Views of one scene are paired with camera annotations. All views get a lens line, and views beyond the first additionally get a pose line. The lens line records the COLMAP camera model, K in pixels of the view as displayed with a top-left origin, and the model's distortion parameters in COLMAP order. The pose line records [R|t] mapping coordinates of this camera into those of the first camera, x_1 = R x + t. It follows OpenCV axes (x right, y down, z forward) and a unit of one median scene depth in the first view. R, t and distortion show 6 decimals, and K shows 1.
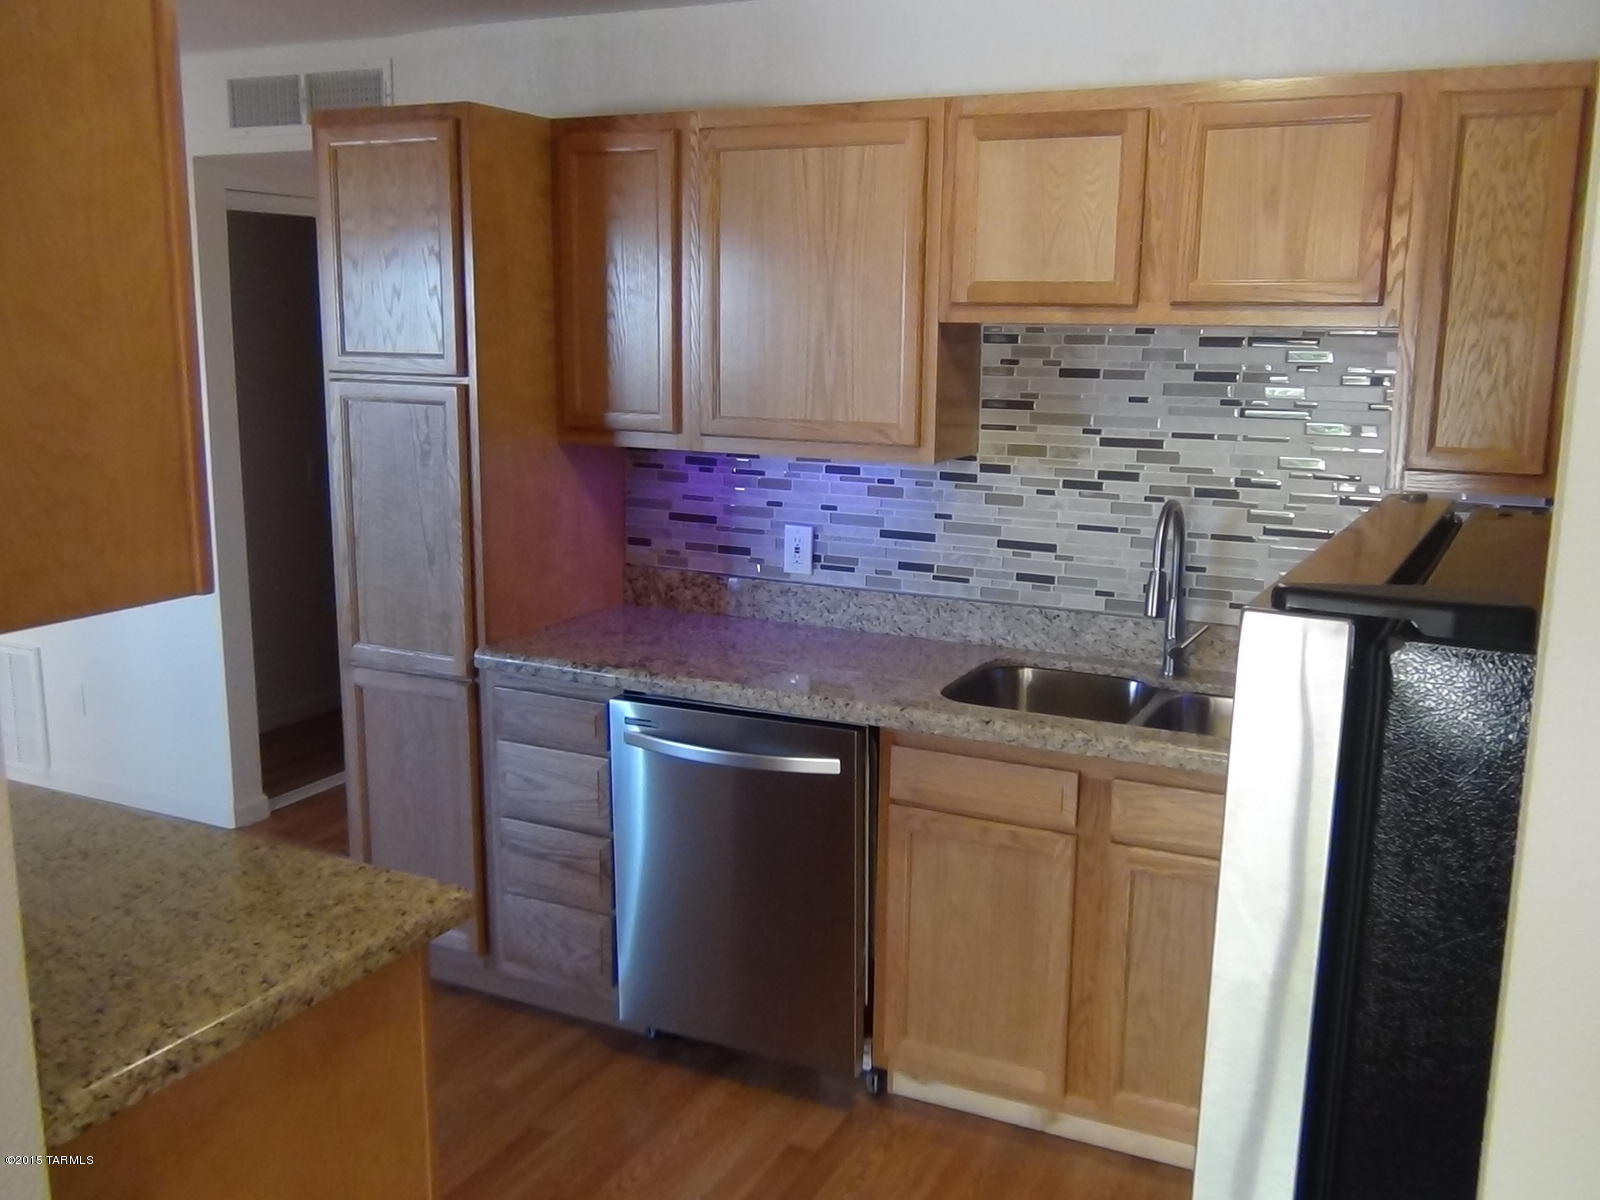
lens RADIAL K [[1479.6, 0, 801.8], [0, 1479.6, 601.1], [0, 0, 1]] dist [0.046784, 0.000000]
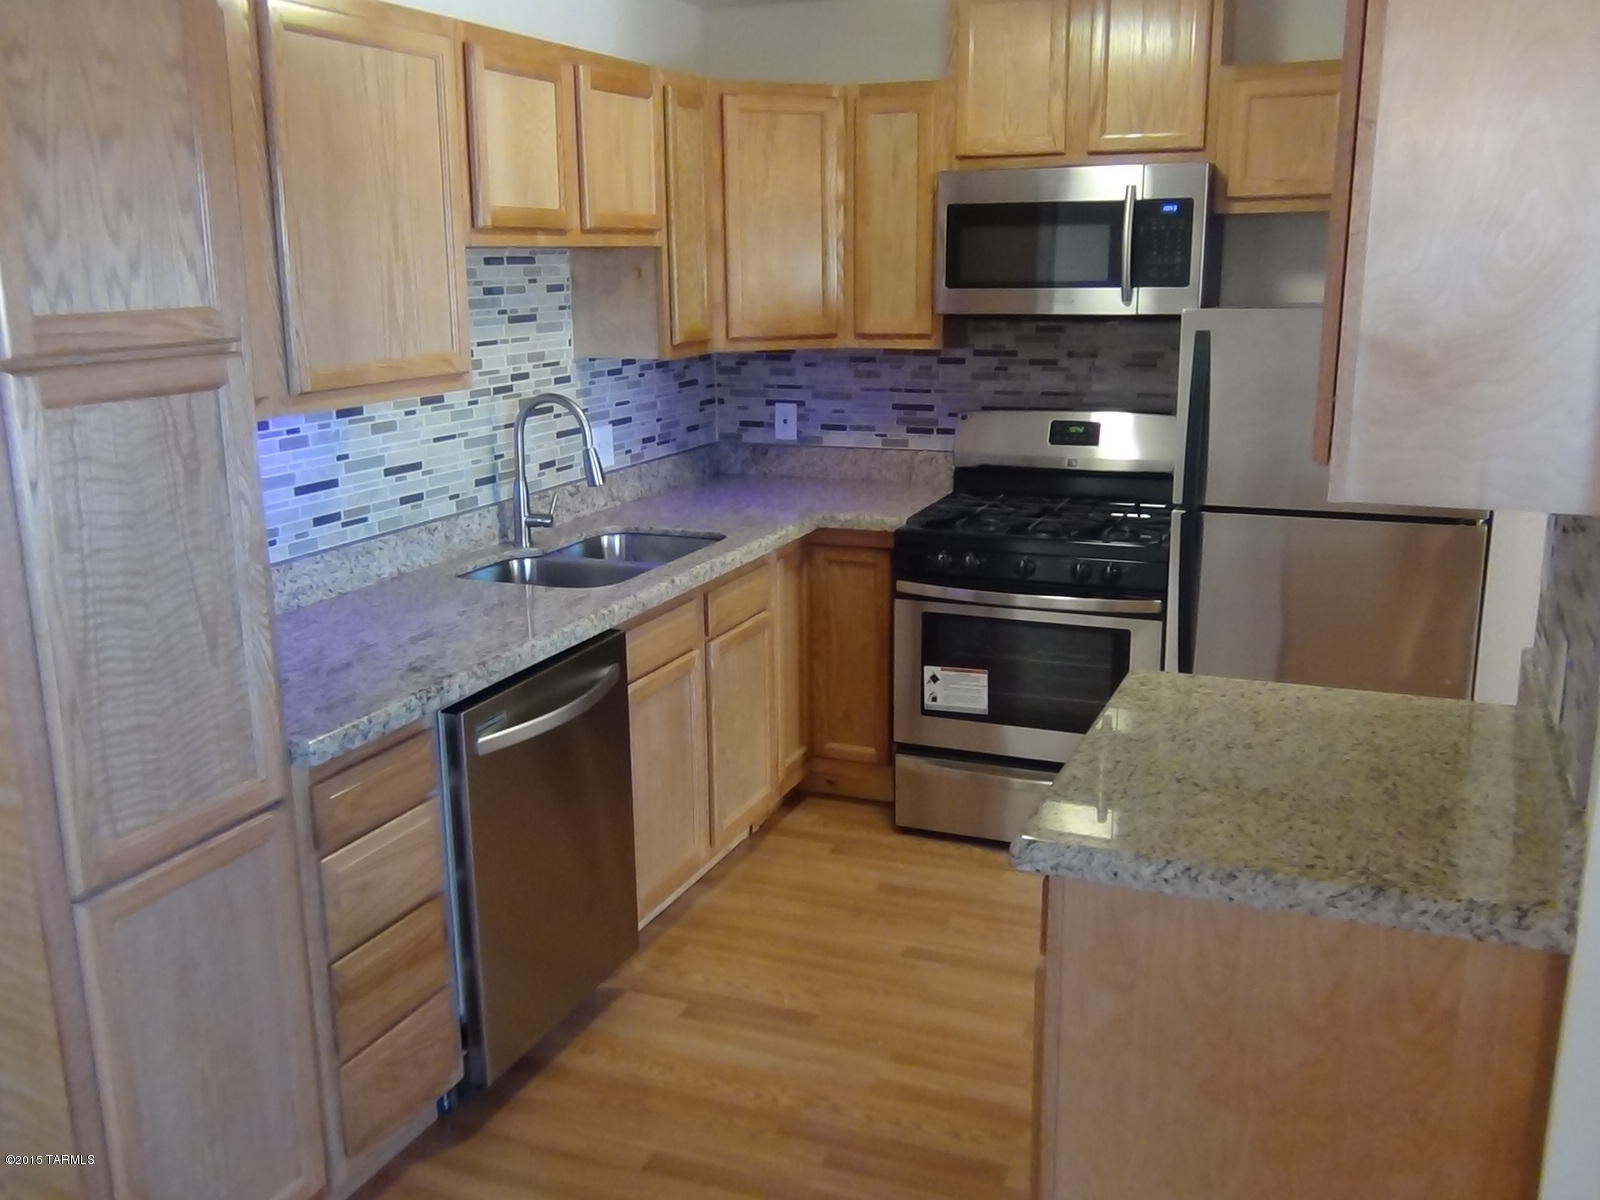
lens RADIAL K [[1479.6, 0, 801.3], [0, 1479.6, 606.4], [0, 0, 1]] dist [0.046784, 0.000000]
pose [[-0.087023, -0.243786, 0.965917, -0.883197], [0.194737, 0.946727, 0.256487, -0.157006], [-0.976988, 0.210420, -0.034913, 0.794354]]
